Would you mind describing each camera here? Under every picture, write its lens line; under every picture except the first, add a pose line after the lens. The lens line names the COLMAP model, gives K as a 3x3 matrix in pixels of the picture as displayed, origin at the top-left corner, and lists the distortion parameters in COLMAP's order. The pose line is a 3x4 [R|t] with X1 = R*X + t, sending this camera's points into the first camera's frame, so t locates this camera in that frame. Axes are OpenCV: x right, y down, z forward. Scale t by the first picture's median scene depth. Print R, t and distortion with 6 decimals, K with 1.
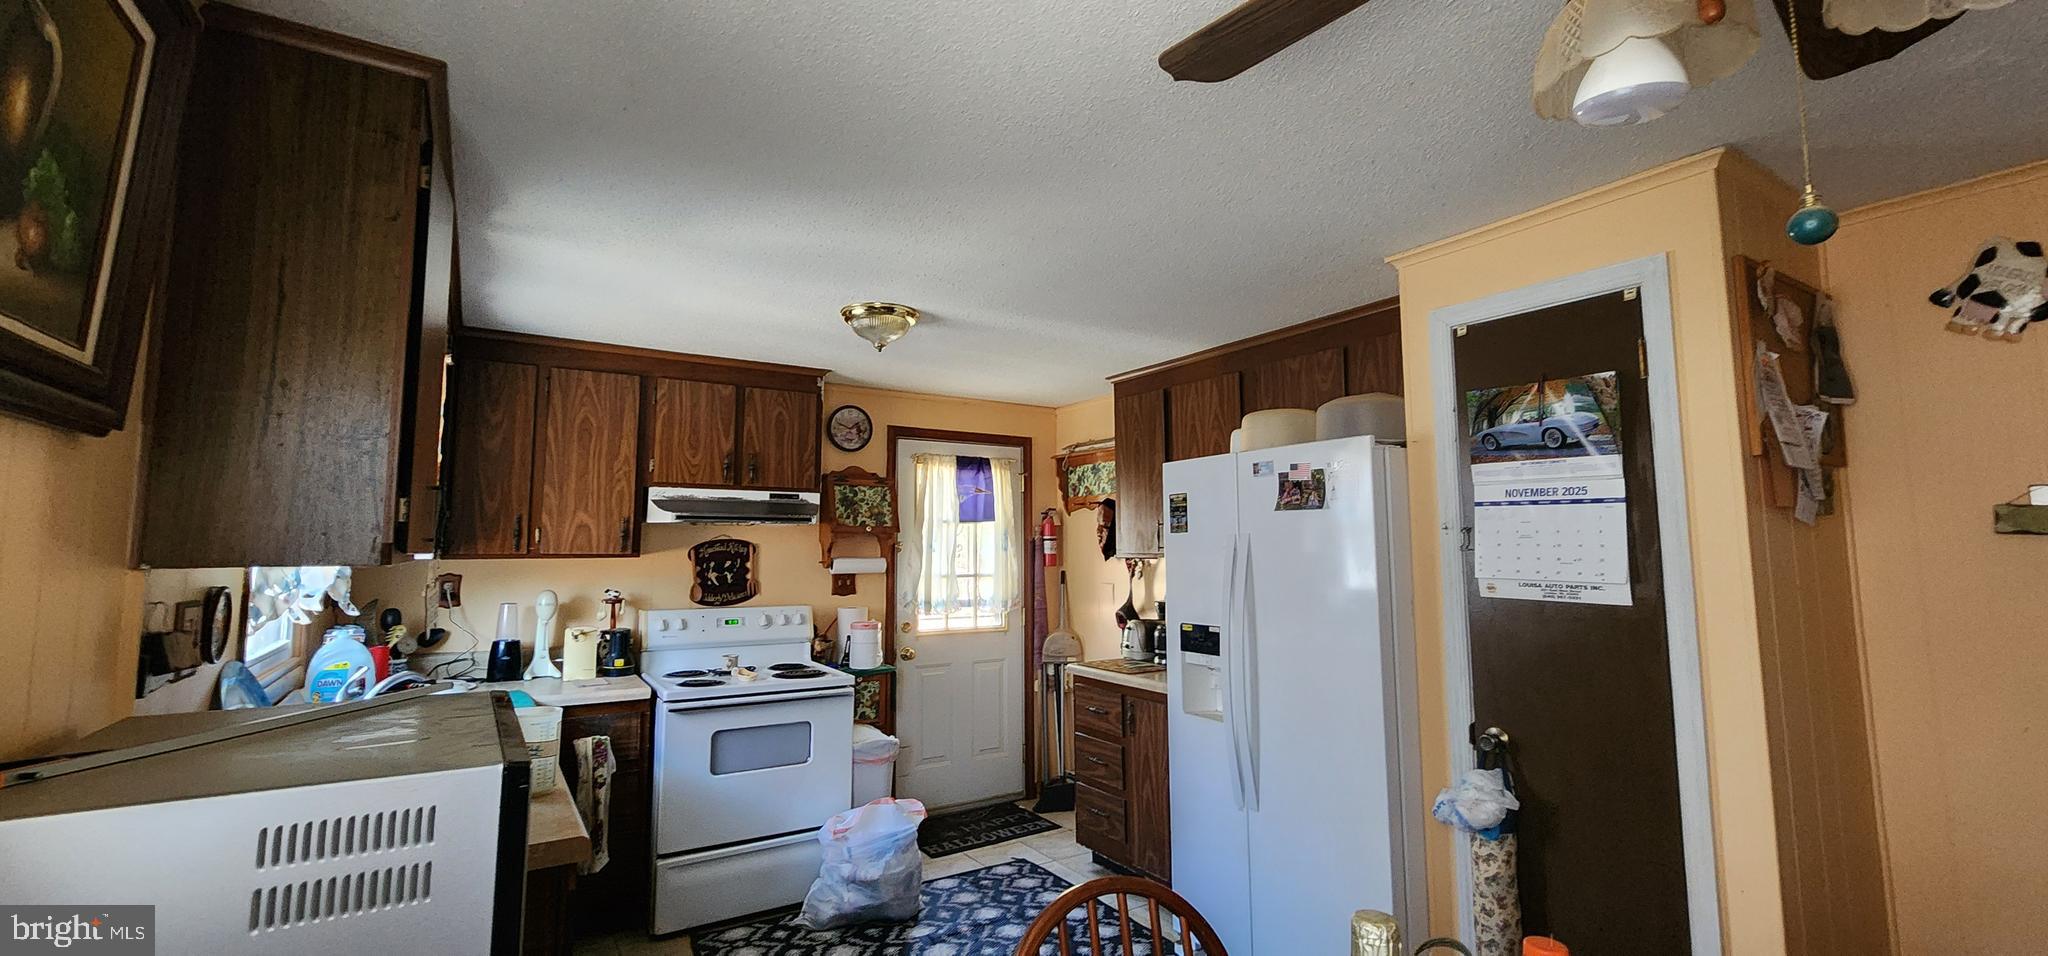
lens RADIAL K [[850.5, 0, 1029.6], [0, 850.5, 458.5], [0, 0, 1]] dist [0.002231, -0.000022]
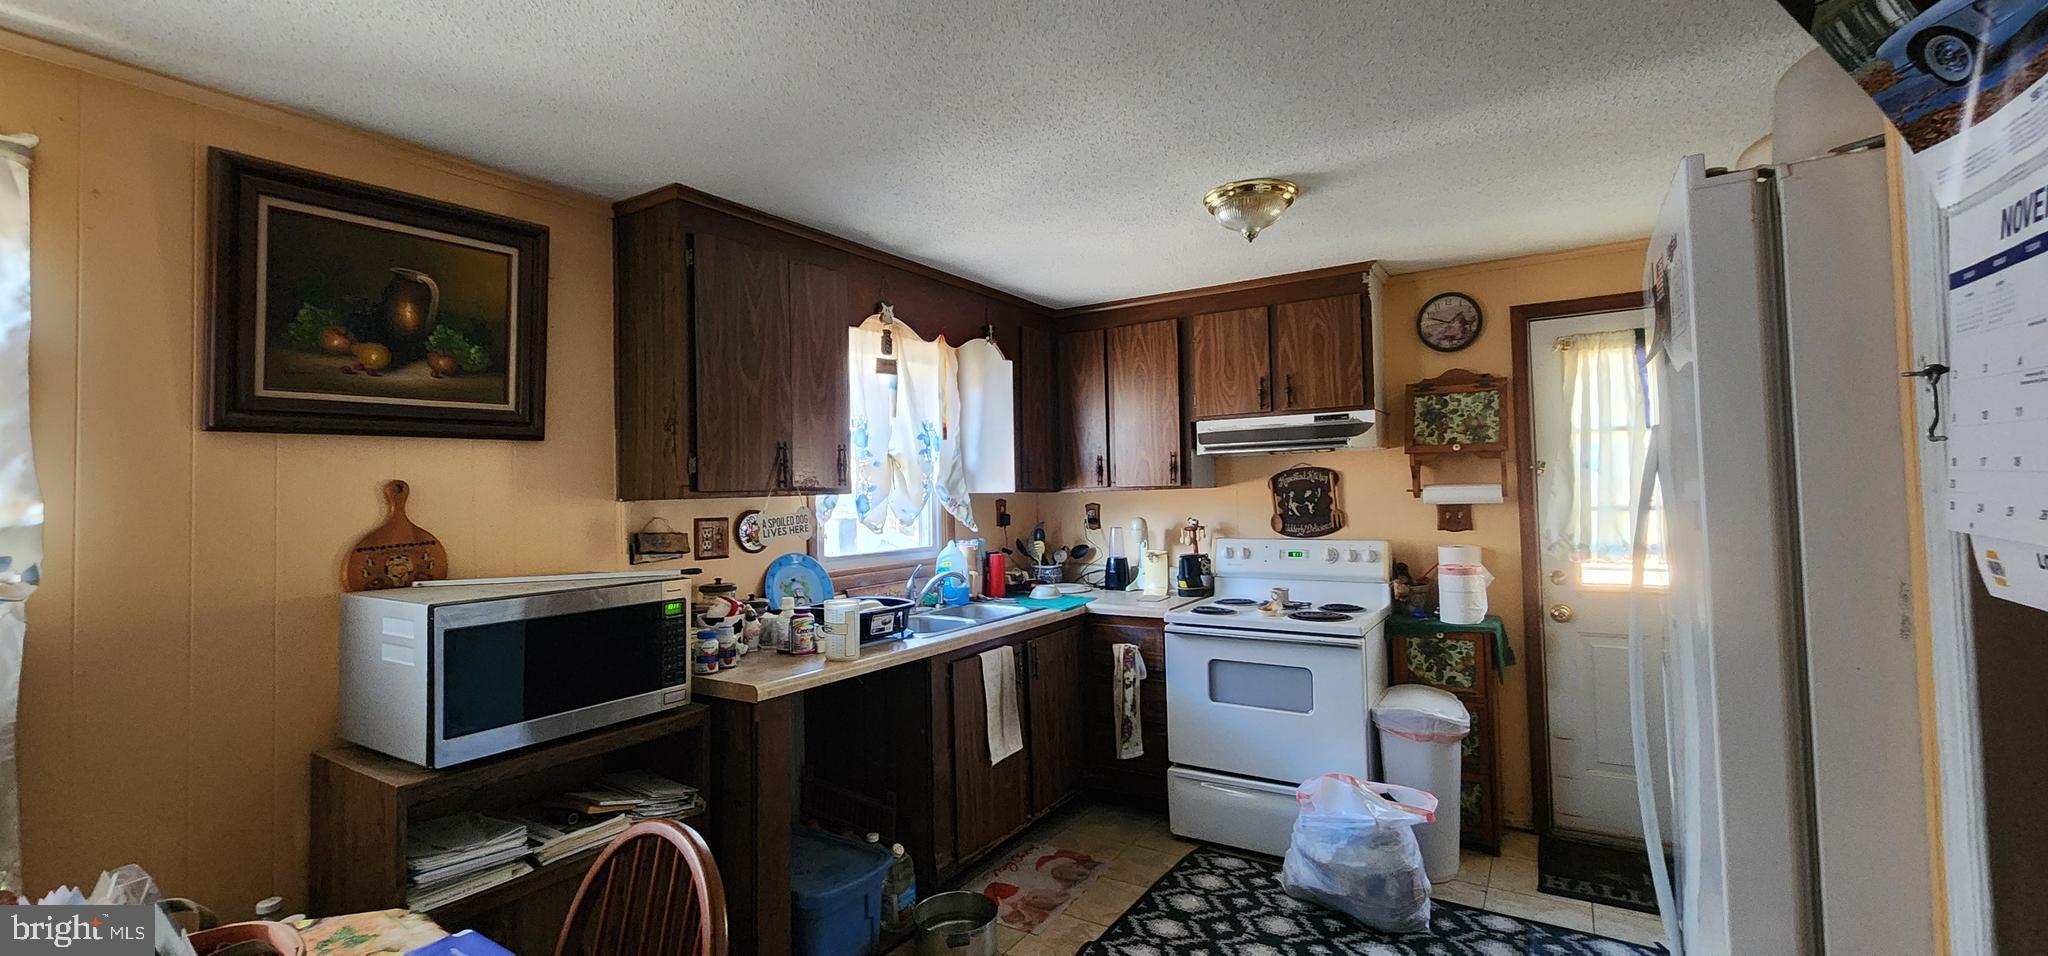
lens RADIAL K [[850.5, 0, 1029.6], [0, 850.5, 458.5], [0, 0, 1]] dist [0.002231, -0.000022]
pose [[0.408046, -0.044961, -0.911853, 0.392188], [0.120750, 0.992670, 0.005088, 0.044565], [0.904941, -0.112182, 0.410484, 0.347142]]
